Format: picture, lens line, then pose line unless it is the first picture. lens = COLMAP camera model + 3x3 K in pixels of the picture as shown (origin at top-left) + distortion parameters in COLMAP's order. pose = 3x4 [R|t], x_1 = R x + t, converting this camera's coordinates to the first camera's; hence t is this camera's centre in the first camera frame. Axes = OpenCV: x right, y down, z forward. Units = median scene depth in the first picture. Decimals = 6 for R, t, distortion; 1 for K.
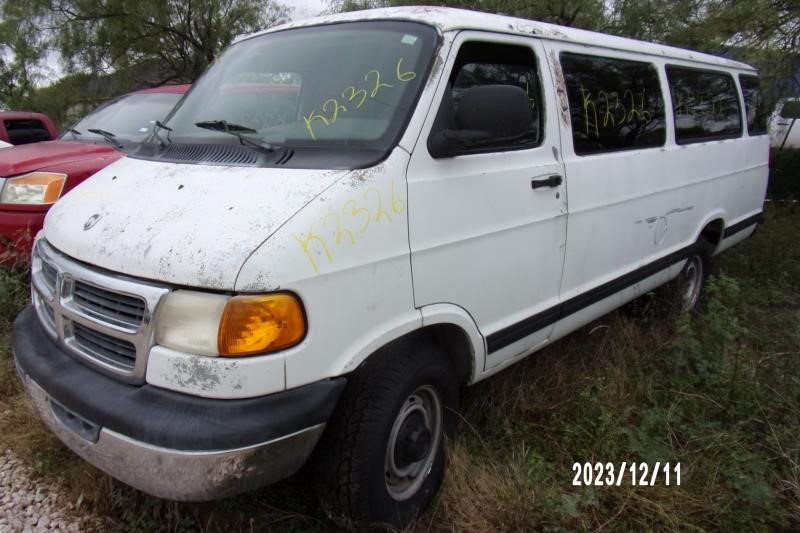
lens RADIAL K [[596.0, 0, 386.0], [0, 596.0, 266.4], [0, 0, 1]] dist [-0.028426, 0.002118]
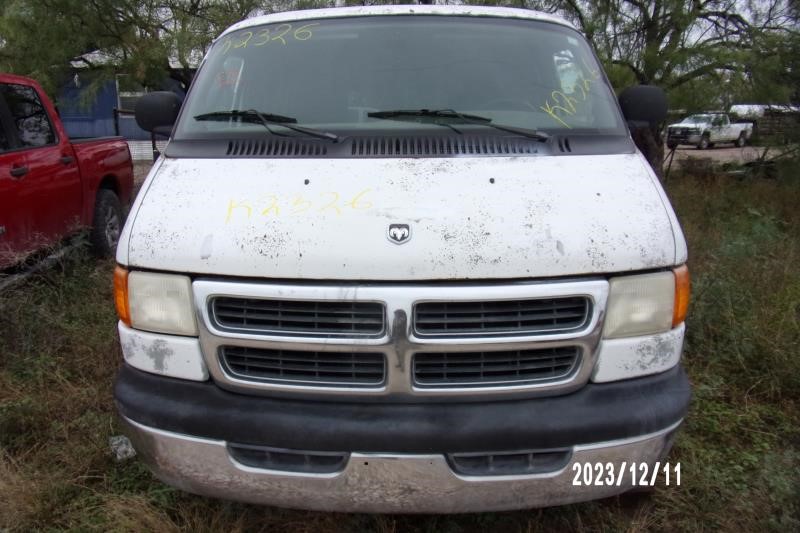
lens RADIAL K [[596.0, 0, 386.0], [0, 596.0, 266.4], [0, 0, 1]] dist [-0.028426, 0.002118]
pose [[0.714201, -0.154391, 0.682701, -1.142175], [0.158422, 0.985714, 0.057184, -0.085050], [-0.681776, 0.067314, 0.728457, 0.479122]]
